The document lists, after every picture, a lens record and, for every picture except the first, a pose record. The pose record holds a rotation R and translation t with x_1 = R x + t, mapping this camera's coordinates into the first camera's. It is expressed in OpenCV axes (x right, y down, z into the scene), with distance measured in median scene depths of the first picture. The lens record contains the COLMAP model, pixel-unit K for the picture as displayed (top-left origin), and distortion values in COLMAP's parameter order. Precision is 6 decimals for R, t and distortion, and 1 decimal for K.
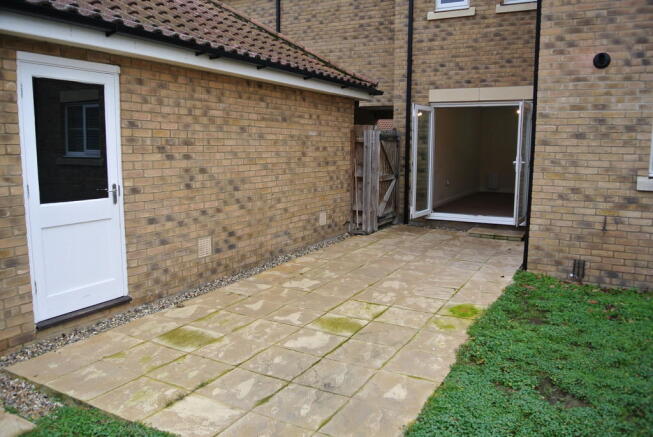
lens RADIAL K [[518.5, 0, 329.4], [0, 518.5, 219.3], [0, 0, 1]] dist [-0.063291, 0.010210]
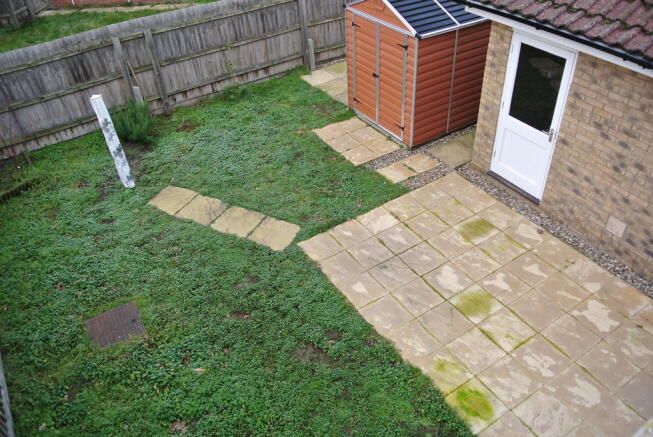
lens RADIAL K [[518.5, 0, 329.4], [0, 518.5, 219.3], [0, 0, 1]] dist [-0.063291, 0.010210]
pose [[-0.493739, 0.559489, -0.665729, 0.867579], [-0.075904, 0.734899, 0.673915, -0.727317], [0.866291, 0.383269, -0.320381, 0.966179]]
